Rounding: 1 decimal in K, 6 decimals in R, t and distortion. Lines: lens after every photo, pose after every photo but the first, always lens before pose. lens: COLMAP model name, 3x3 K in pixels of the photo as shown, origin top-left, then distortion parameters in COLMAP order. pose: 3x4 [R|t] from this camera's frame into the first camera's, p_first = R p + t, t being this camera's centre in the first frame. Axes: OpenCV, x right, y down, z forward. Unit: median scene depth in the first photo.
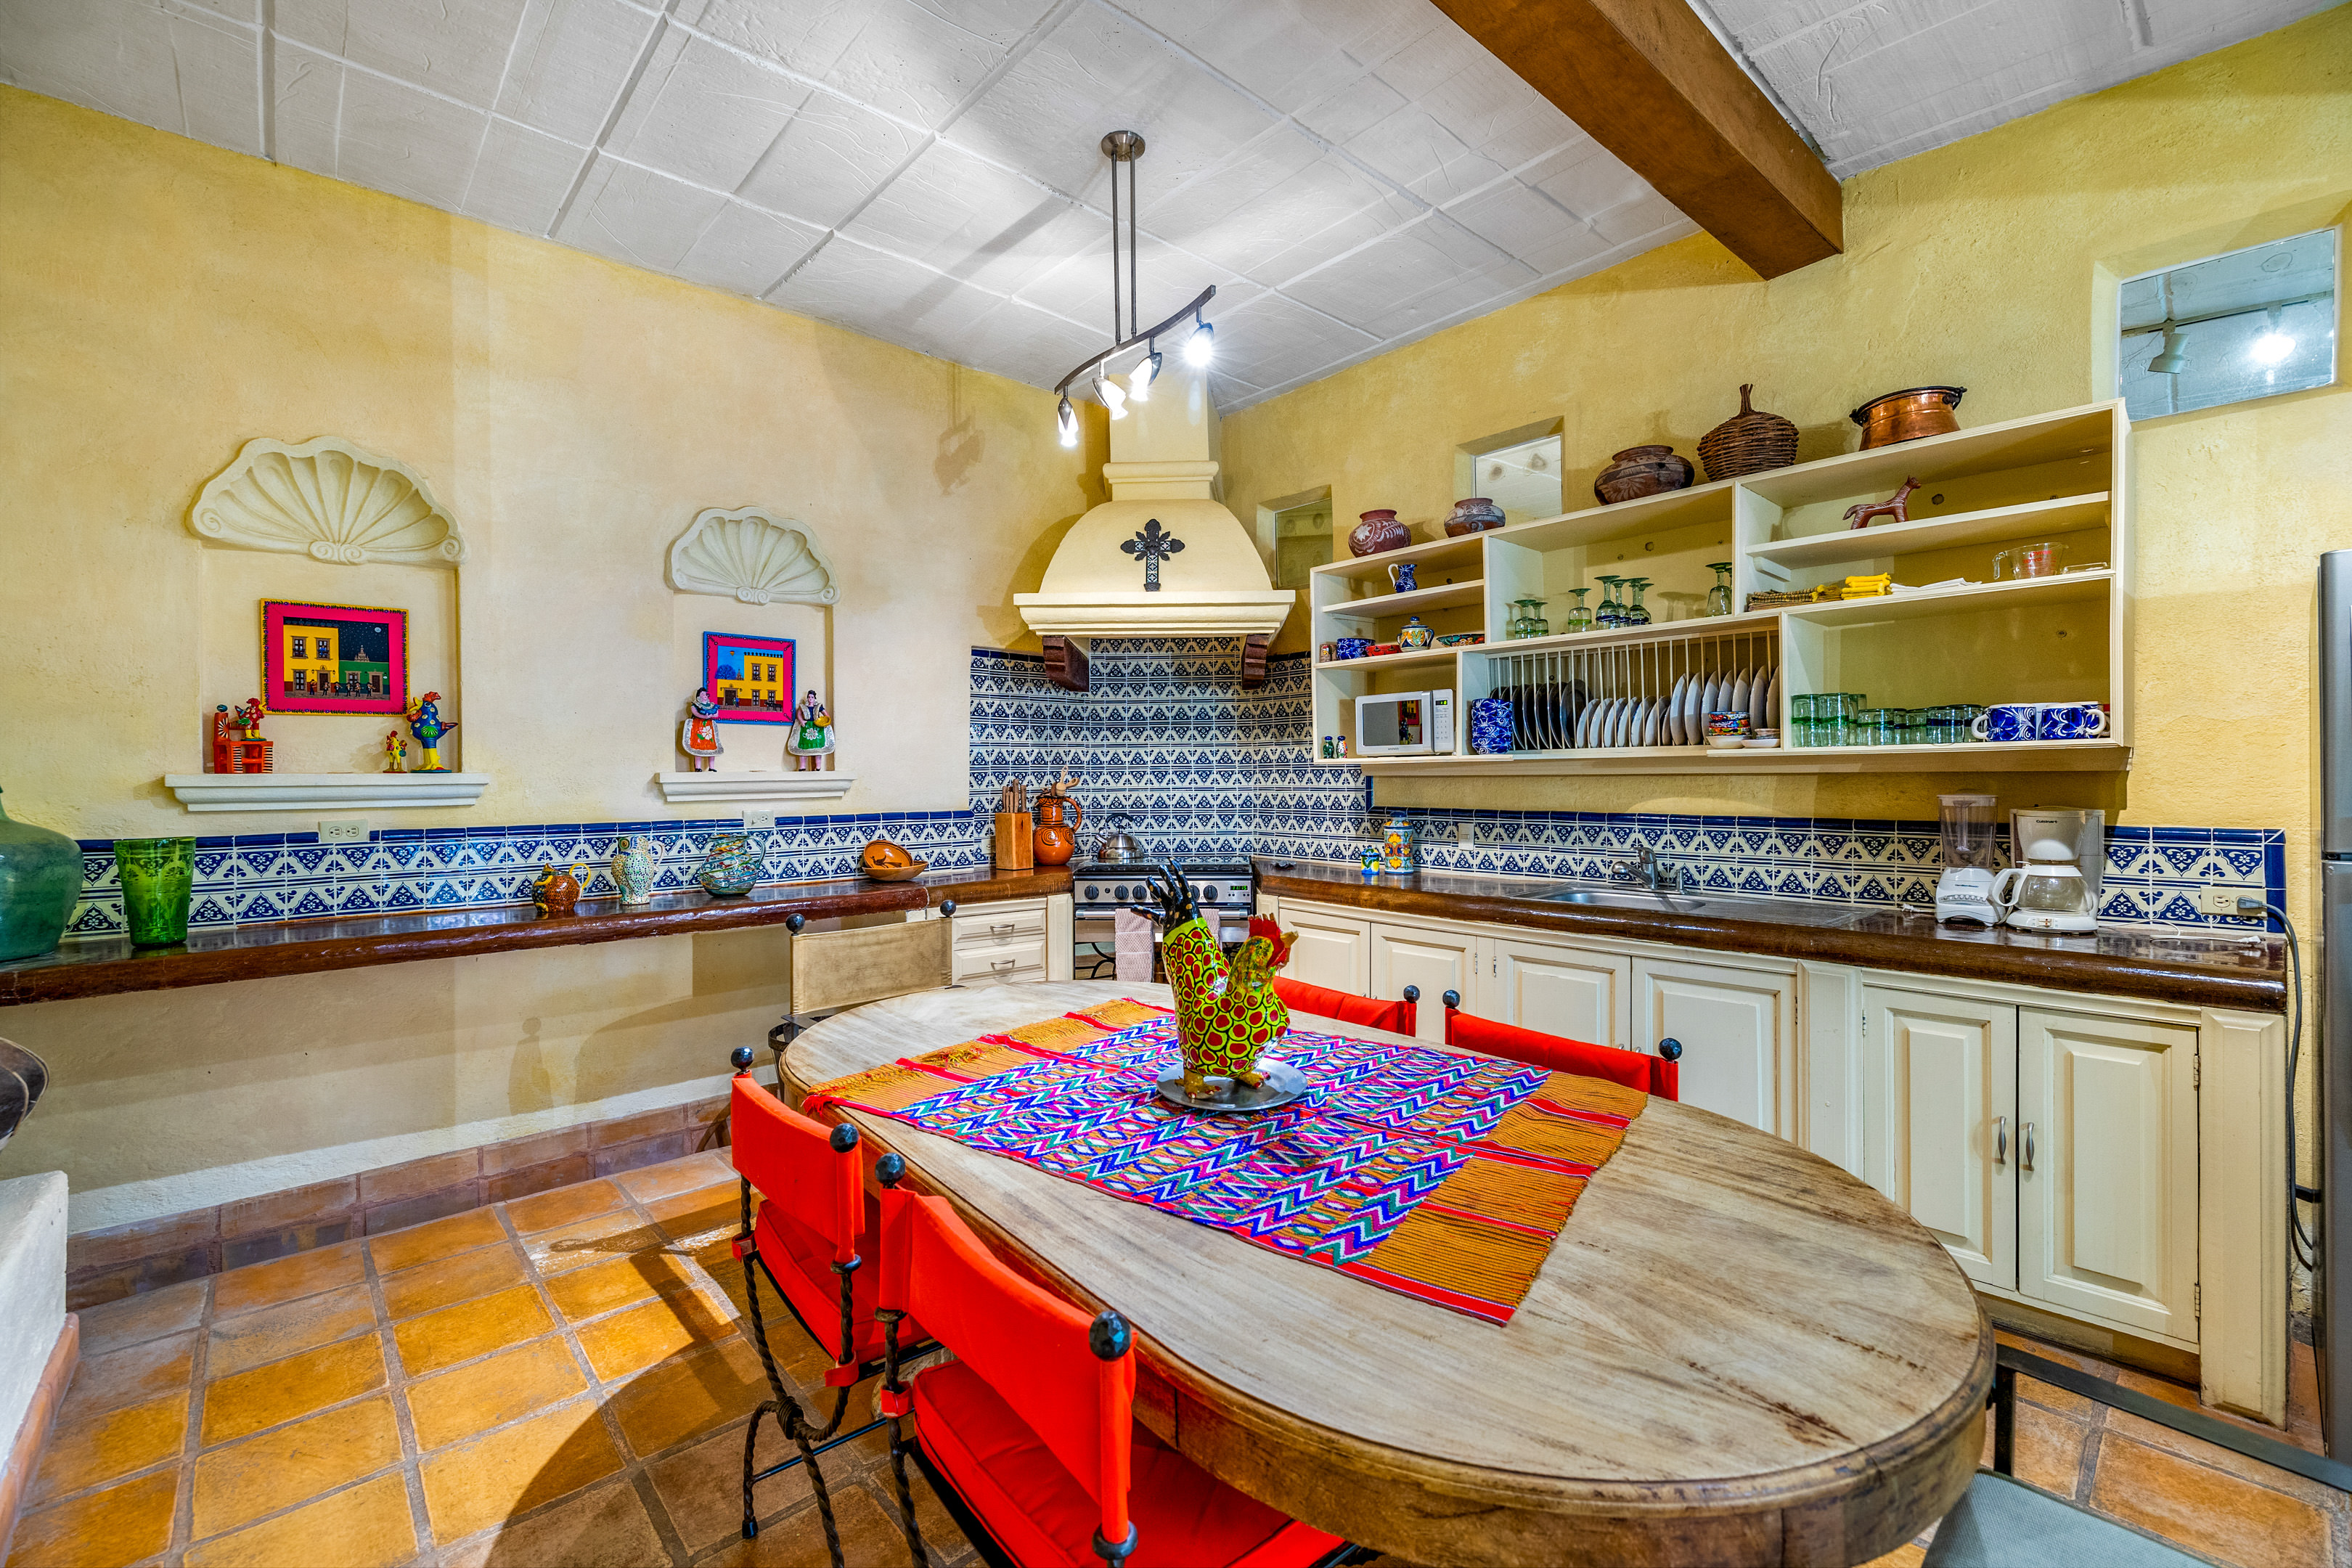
lens RADIAL K [[980.6, 0, 1178.0], [0, 980.6, 774.6], [0, 0, 1]] dist [0.003473, -0.000022]
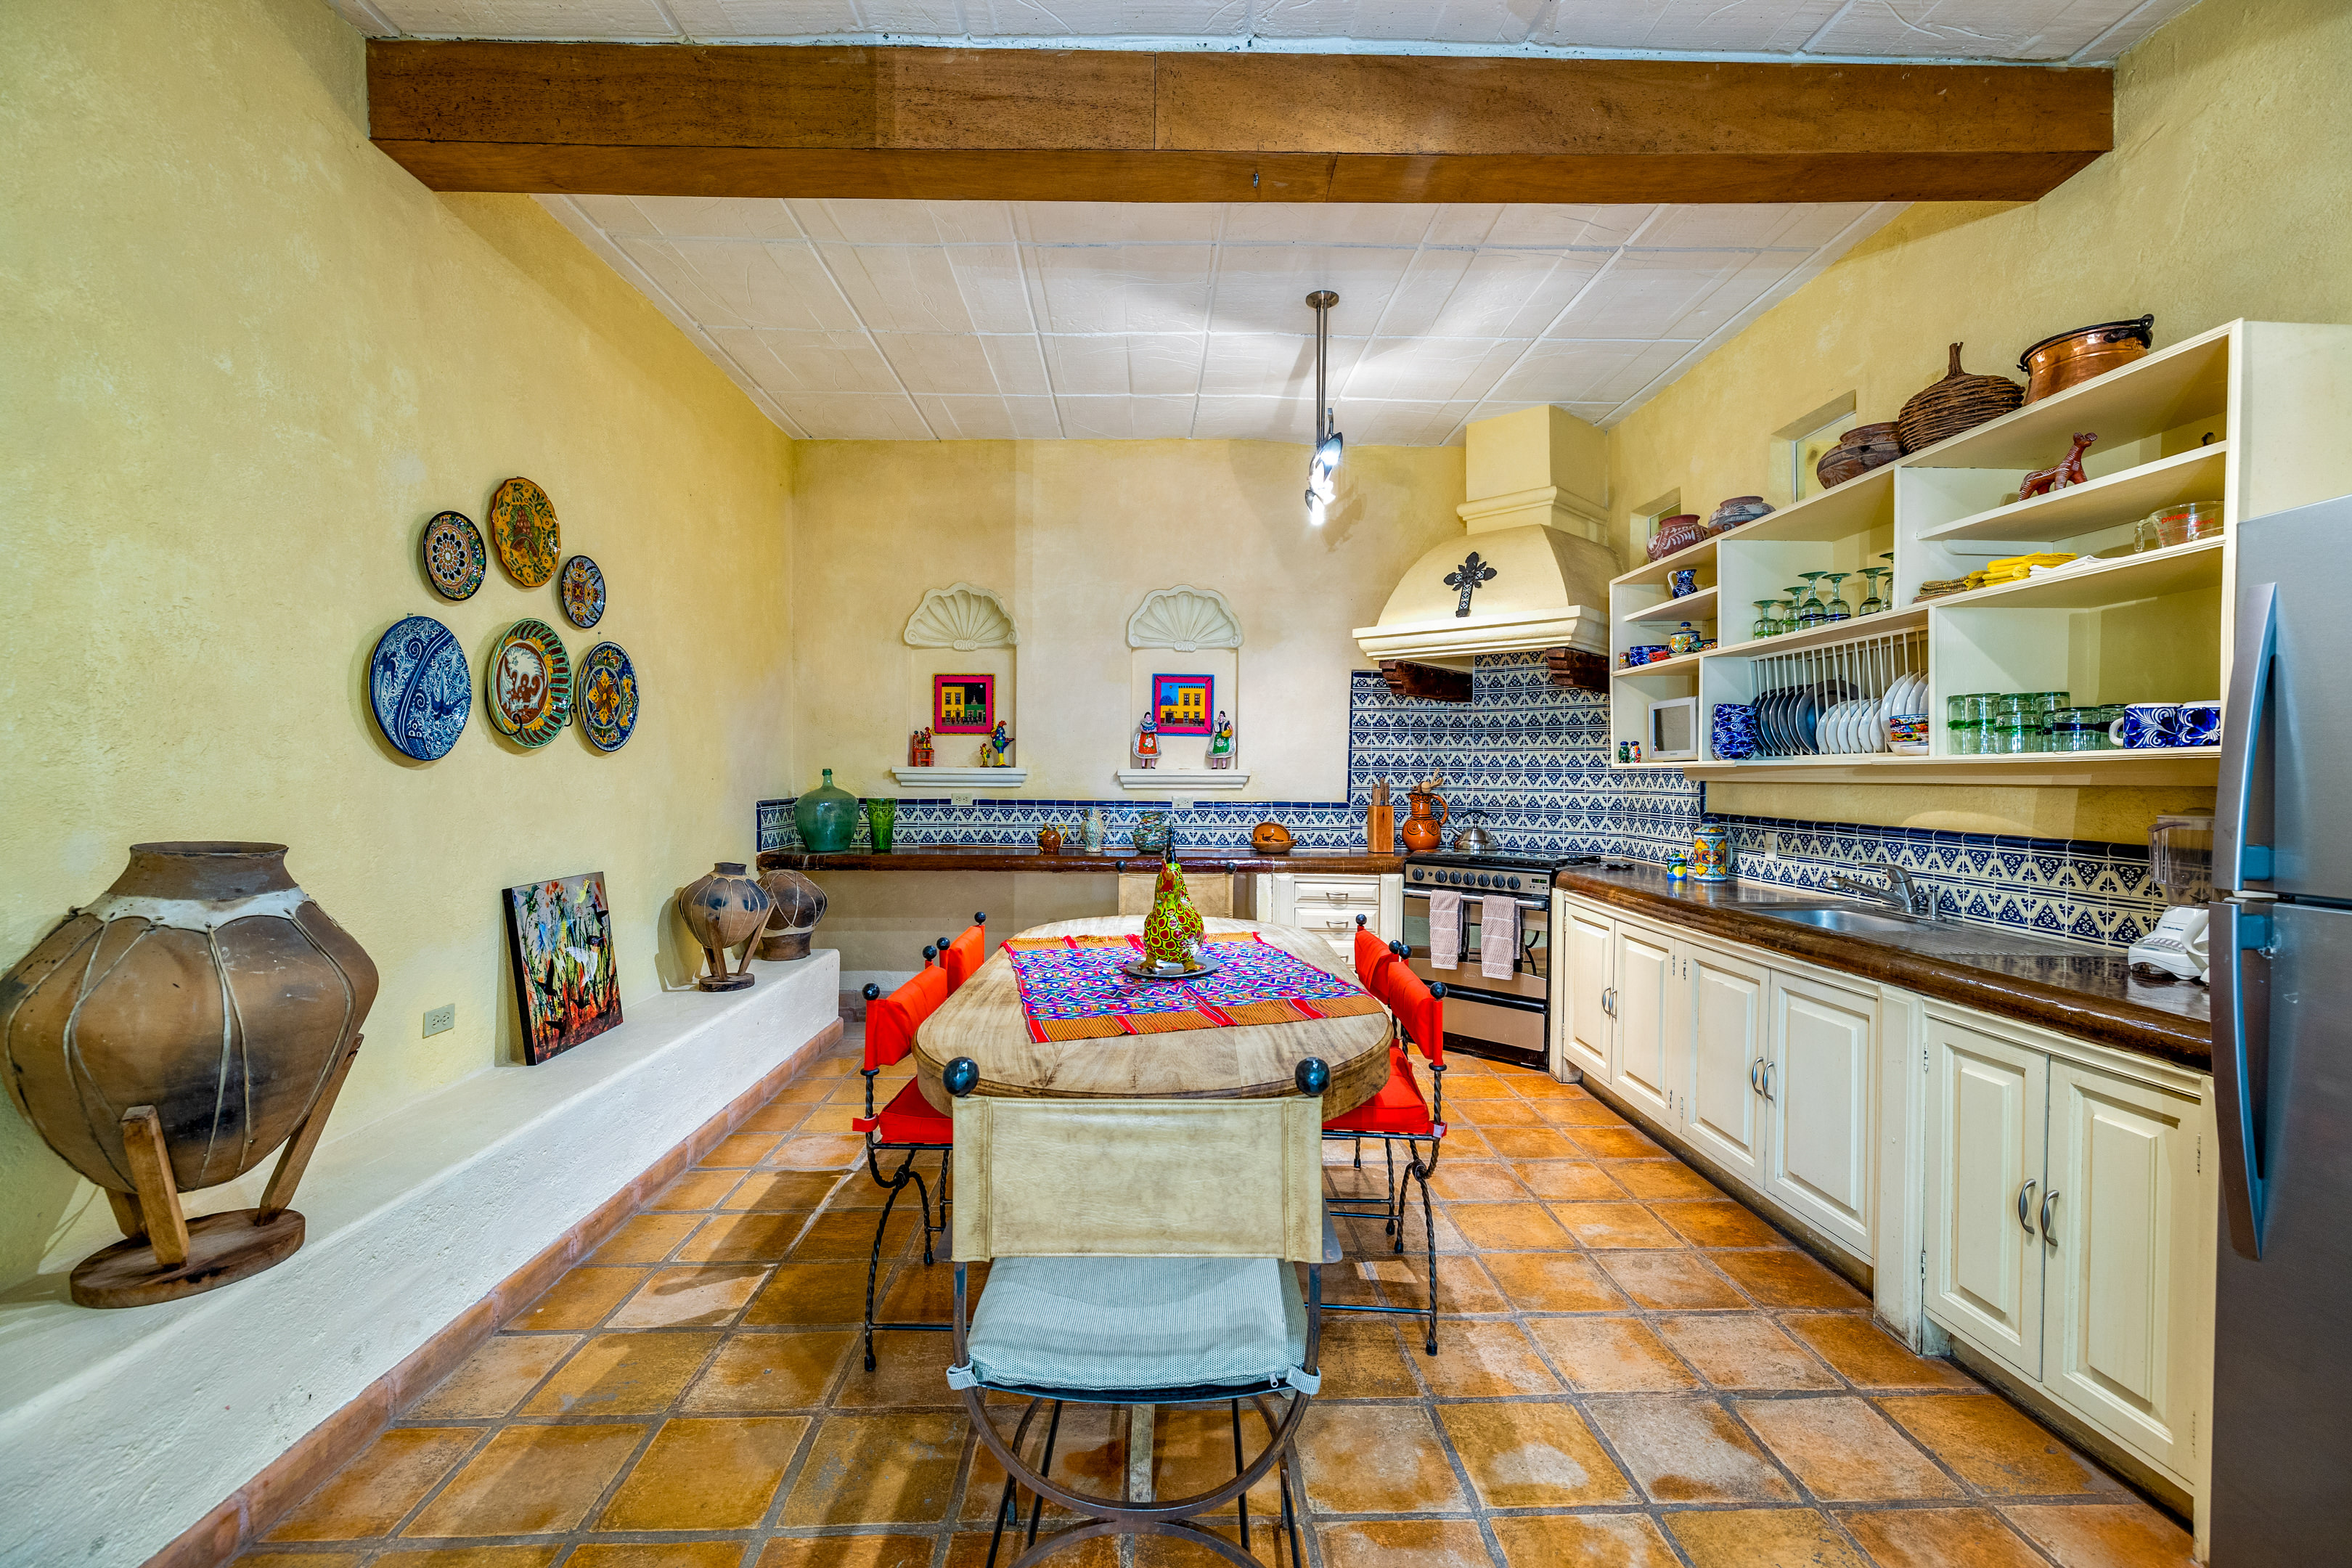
lens RADIAL K [[977.4, 0, 1185.1], [0, 977.4, 770.7], [0, 0, 1]] dist [0.002575, 0.000174]
pose [[0.766137, 0.012988, -0.642546, 0.515060], [-0.015692, 0.999876, 0.001500, -0.002923], [0.642486, 0.008934, 0.766245, -0.097011]]
